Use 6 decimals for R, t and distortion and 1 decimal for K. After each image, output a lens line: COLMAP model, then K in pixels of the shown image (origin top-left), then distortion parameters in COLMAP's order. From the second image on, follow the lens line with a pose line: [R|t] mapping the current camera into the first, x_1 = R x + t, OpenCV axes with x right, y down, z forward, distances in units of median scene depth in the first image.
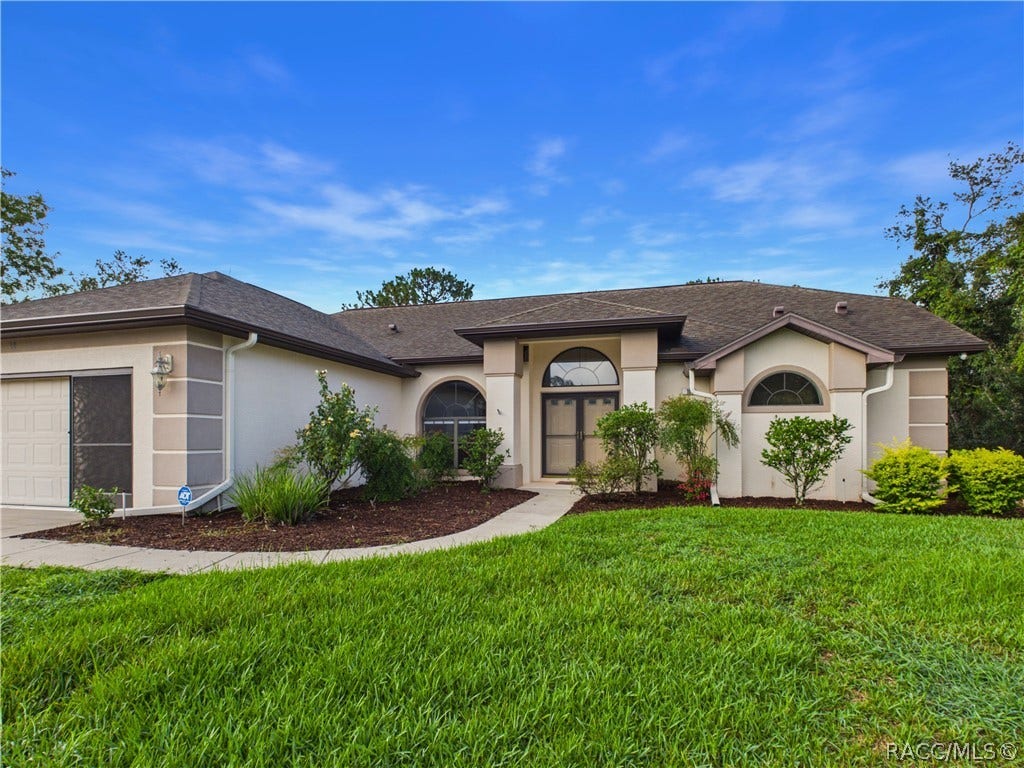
lens RADIAL K [[535.6, 0, 506.5], [0, 535.6, 444.8], [0, 0, 1]] dist [-0.002496, -0.000038]
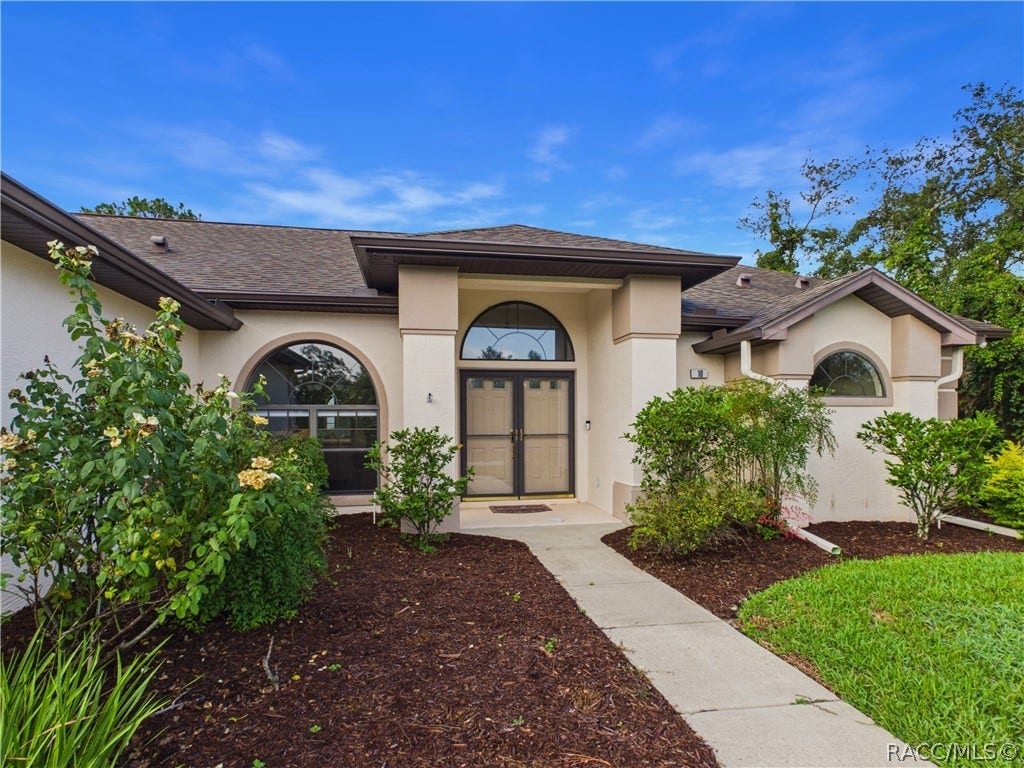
lens RADIAL K [[535.6, 0, 506.5], [0, 535.6, 444.8], [0, 0, 1]] dist [-0.002496, -0.000038]
pose [[0.895735, -0.019569, 0.444157, -0.176461], [0.007164, 0.999536, 0.029591, -0.024501], [-0.444530, -0.023324, 0.895460, 0.403874]]
